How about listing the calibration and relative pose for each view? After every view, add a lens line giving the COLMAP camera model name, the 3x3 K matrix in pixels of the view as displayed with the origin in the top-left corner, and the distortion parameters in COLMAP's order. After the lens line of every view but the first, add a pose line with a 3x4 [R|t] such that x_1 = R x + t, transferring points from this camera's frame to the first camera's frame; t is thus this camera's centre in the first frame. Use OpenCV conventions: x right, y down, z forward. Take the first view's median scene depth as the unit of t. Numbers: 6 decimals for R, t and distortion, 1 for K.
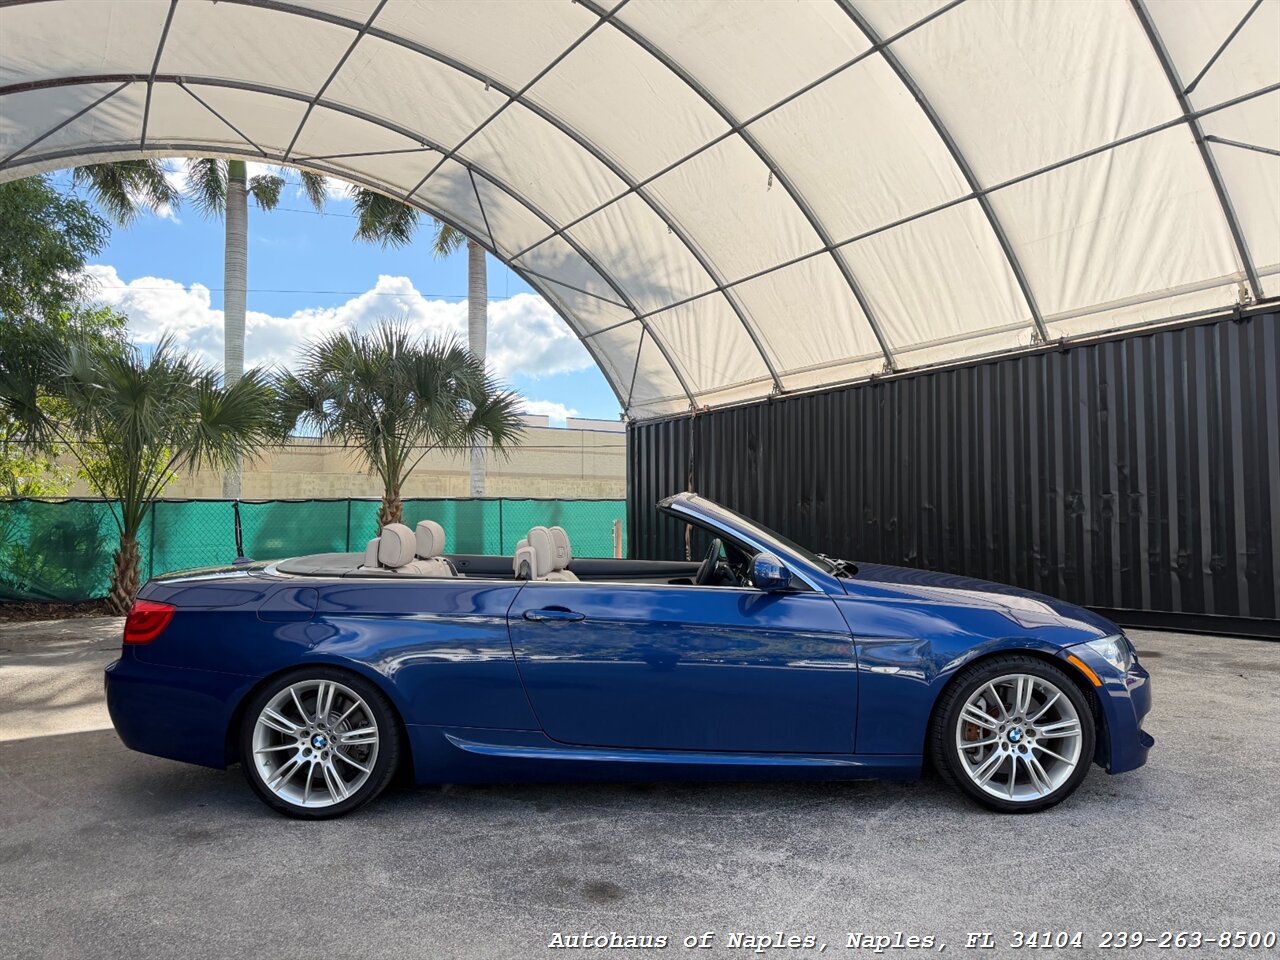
lens RADIAL K [[930.6, 0, 641.1], [0, 930.6, 483.2], [0, 0, 1]] dist [0.035642, -0.043672]
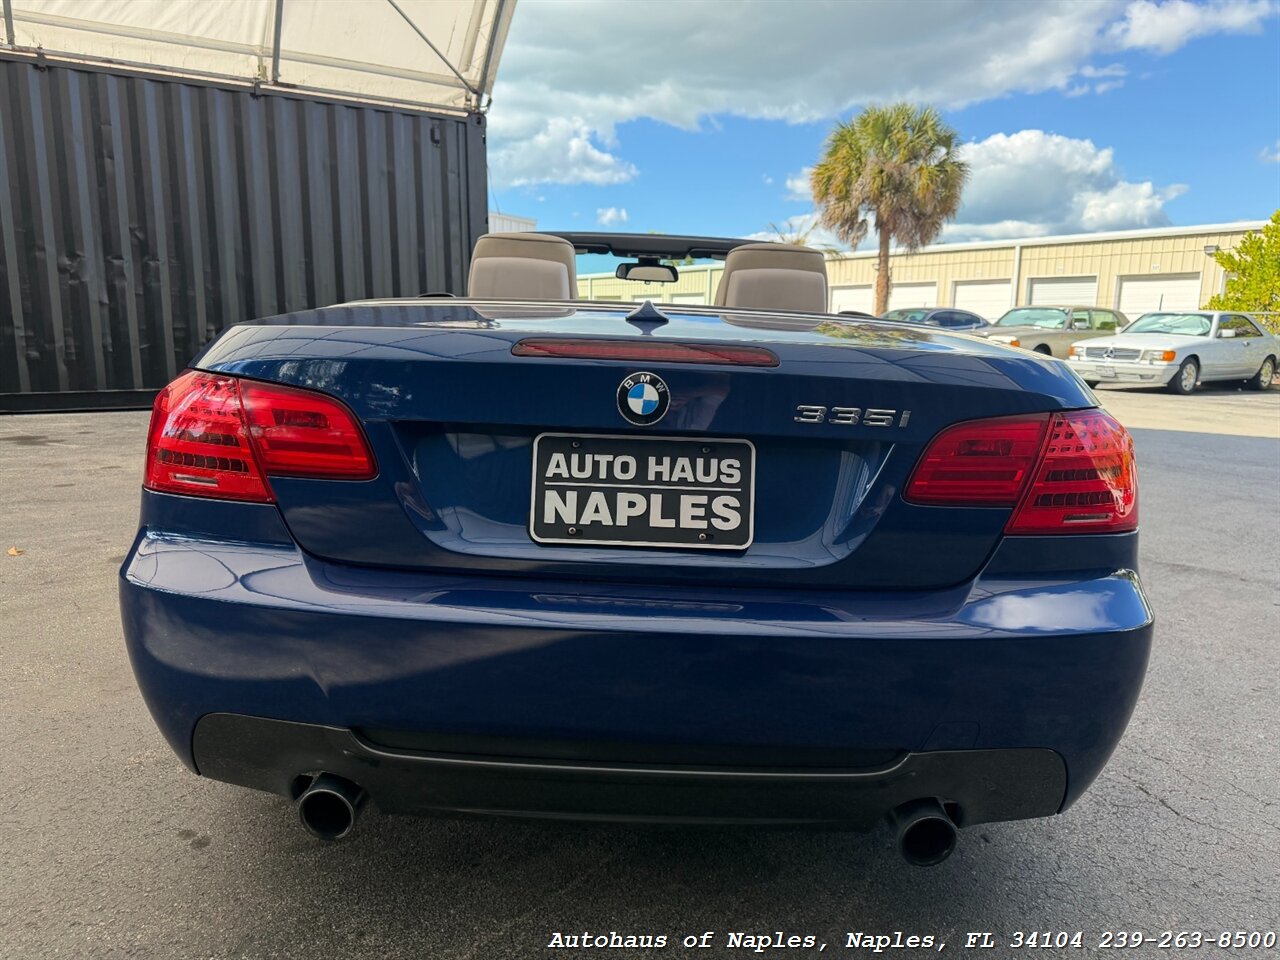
lens RADIAL K [[913.6, 0, 647.6], [0, 913.6, 483.0], [0, 0, 1]] dist [0.016373, -0.005637]
pose [[0.021020, -0.162391, 0.986503, -0.352238], [-0.064664, 0.984434, 0.163428, 0.042932], [-0.997686, -0.067226, 0.010192, 0.464550]]
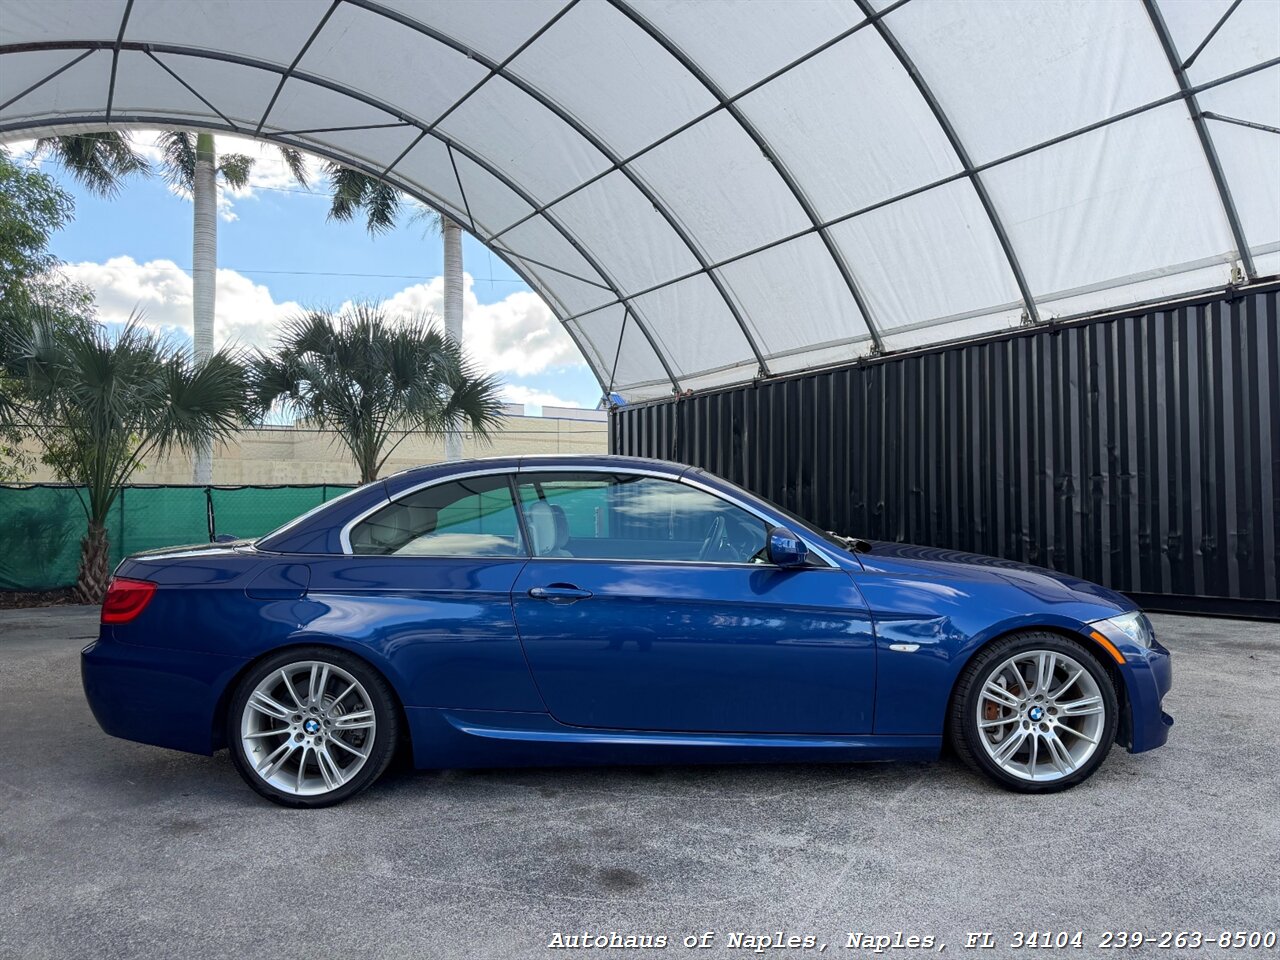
lens RADIAL K [[931.3, 0, 641.2], [0, 931.3, 486.9], [0, 0, 1]] dist [0.030060, -0.037254]
pose [[0.999566, -0.001479, 0.029425, -0.015593], [0.001064, 0.999900, 0.014126, 0.008424], [-0.029443, -0.014088, 0.999467, 0.018812]]
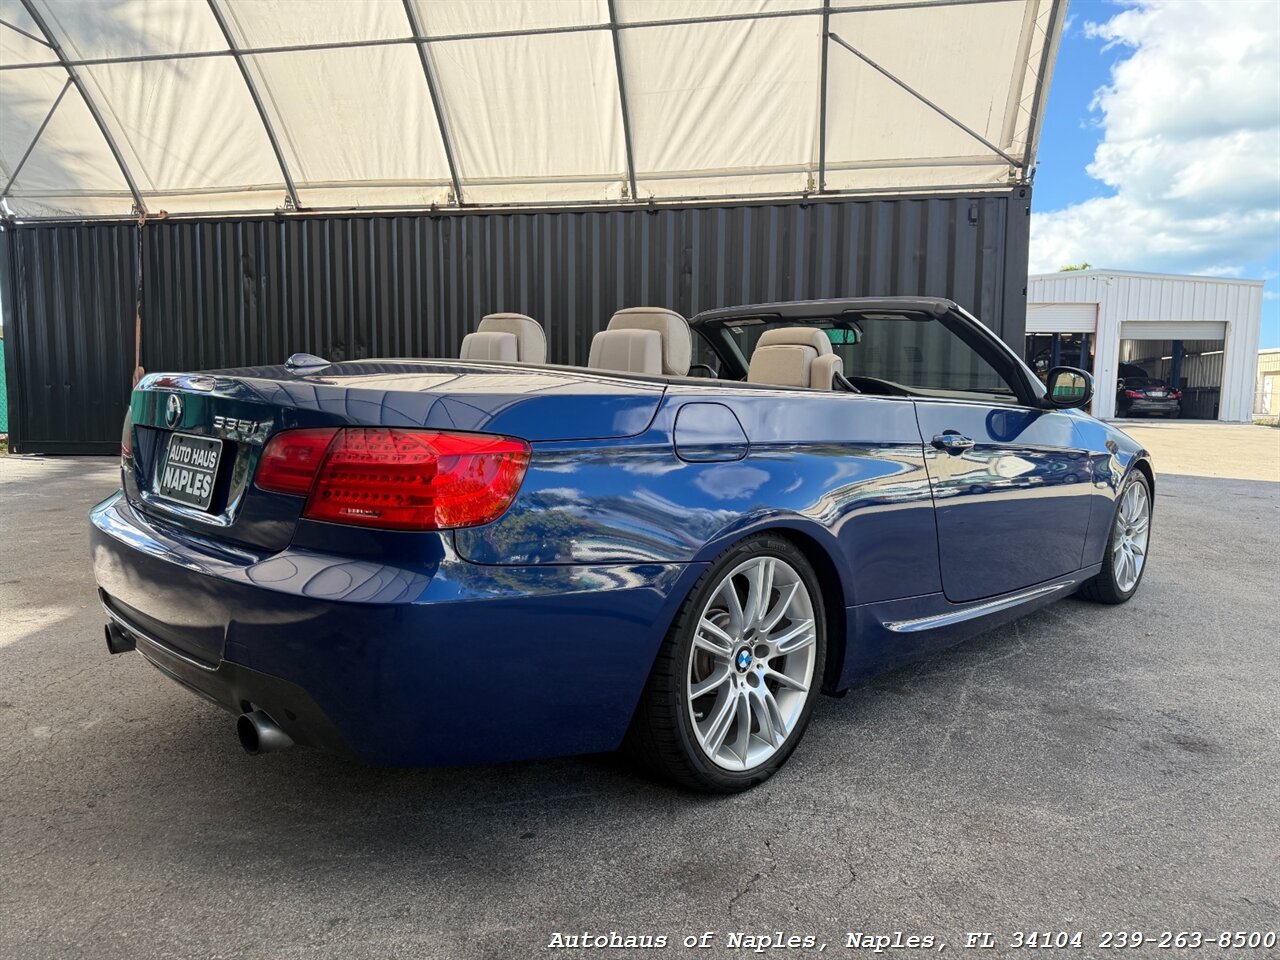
lens RADIAL K [[913.6, 0, 647.6], [0, 913.6, 483.0], [0, 0, 1]] dist [0.016373, -0.005637]
pose [[0.691327, -0.051424, 0.720709, -0.304042], [-0.050709, 0.991552, 0.119390, 0.039161], [-0.720760, -0.119084, 0.682879, 0.269242]]
